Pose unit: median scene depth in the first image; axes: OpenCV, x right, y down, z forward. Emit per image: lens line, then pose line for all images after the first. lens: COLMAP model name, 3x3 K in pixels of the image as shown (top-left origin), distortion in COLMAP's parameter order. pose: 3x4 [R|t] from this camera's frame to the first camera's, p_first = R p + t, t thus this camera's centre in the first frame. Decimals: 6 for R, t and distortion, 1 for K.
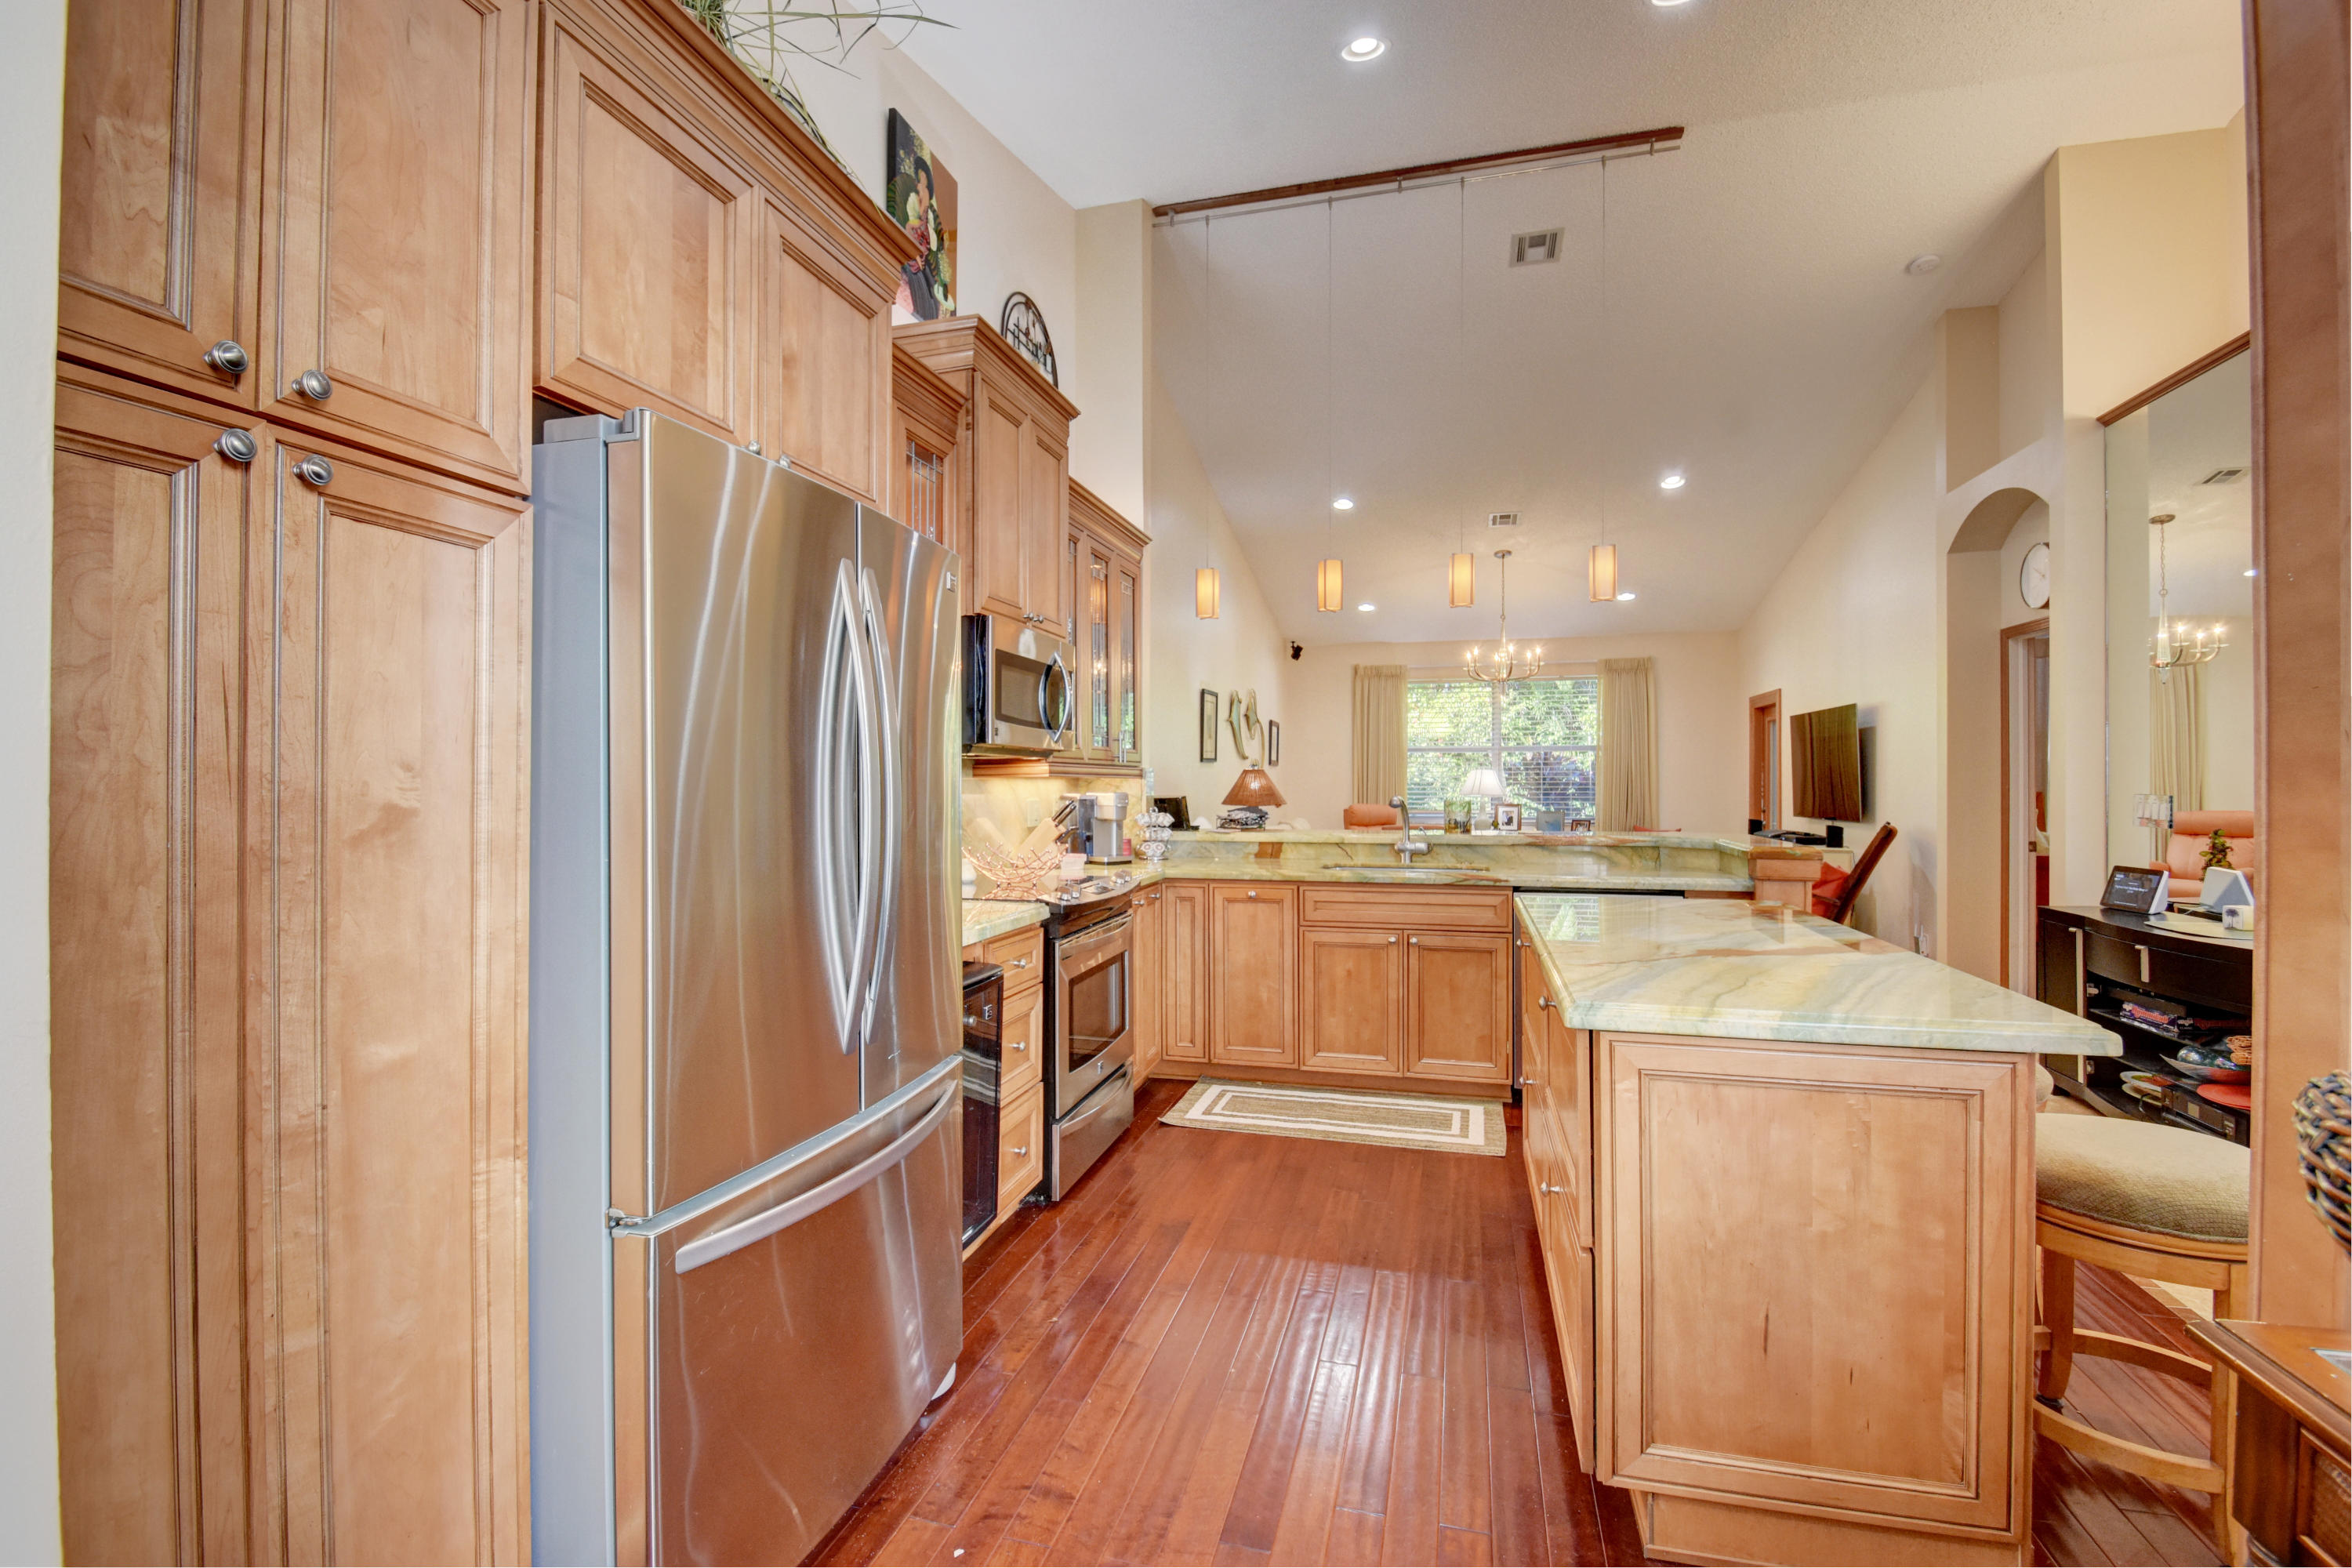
lens RADIAL K [[1046.9, 0, 1173.1], [0, 1046.9, 782.0], [0, 0, 1]] dist [-0.003316, -0.000188]
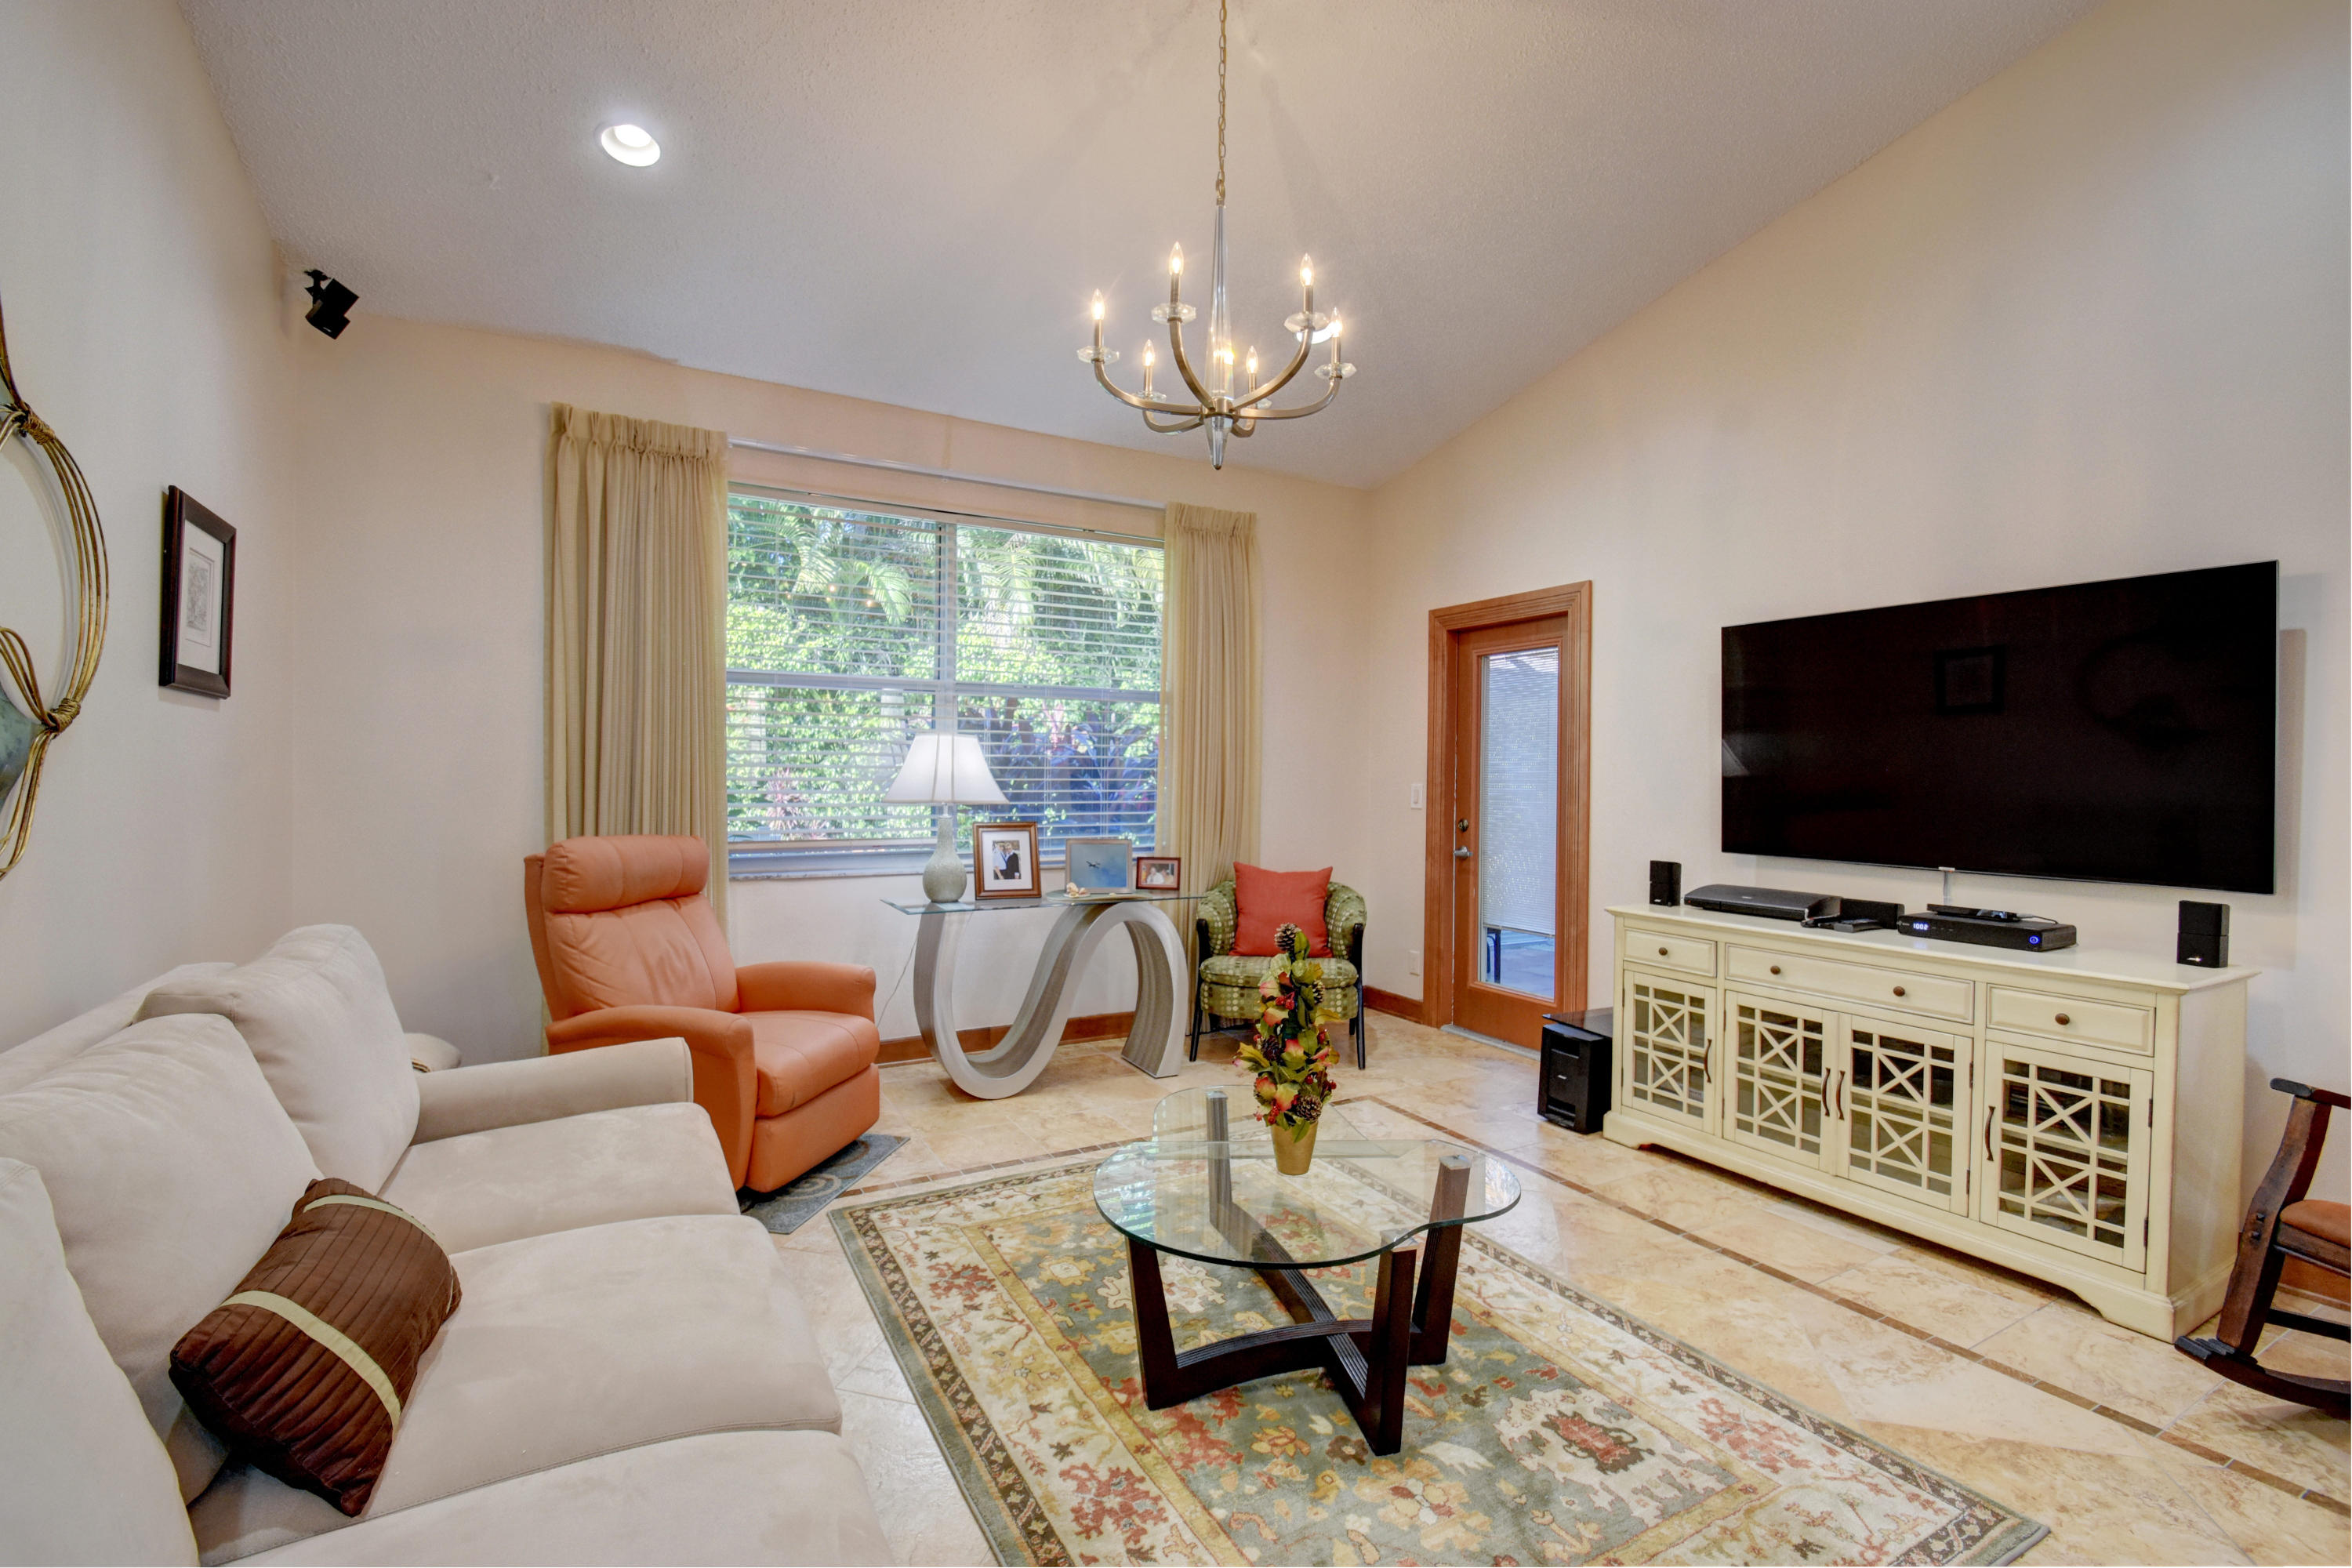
lens RADIAL K [[1046.9, 0, 1169.0], [0, 1046.9, 774.9], [0, 0, 1]] dist [-0.003316, -0.000188]
pose [[0.723196, 0.003692, 0.690633, 0.090793], [-0.010414, 0.999930, 0.005560, -0.000561], [-0.690564, -0.011213, 0.723184, 0.657315]]
